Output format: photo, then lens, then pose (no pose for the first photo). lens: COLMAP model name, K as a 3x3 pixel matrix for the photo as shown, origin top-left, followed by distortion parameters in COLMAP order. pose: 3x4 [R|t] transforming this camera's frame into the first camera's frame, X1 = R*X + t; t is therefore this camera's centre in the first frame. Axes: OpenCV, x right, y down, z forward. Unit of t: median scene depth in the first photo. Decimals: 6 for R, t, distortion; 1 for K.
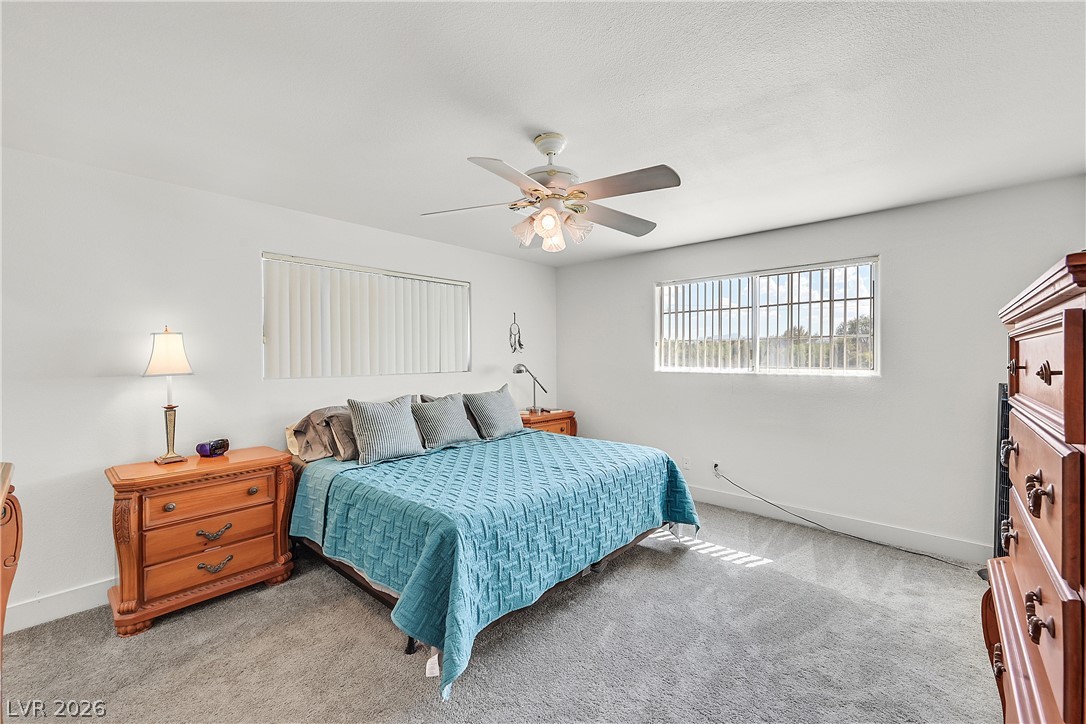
lens RADIAL K [[451.9, 0, 542.1], [0, 451.9, 360.4], [0, 0, 1]] dist [-0.000304, -0.000146]
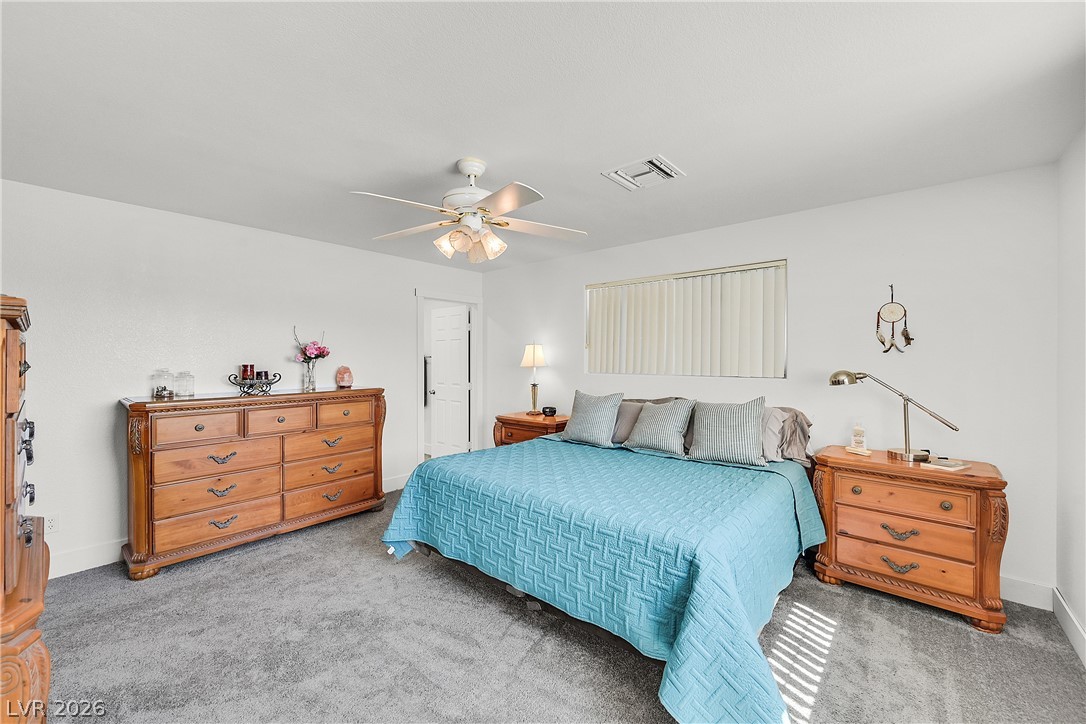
lens RADIAL K [[423.6, 0, 539.6], [0, 423.6, 364.0], [0, 0, 1]] dist [-0.002463, 0.000028]
pose [[0.009926, 0.024952, -0.999639, 0.607432], [-0.004403, 0.999680, 0.024910, -0.016754], [0.999941, 0.004154, 0.010033, 0.660828]]
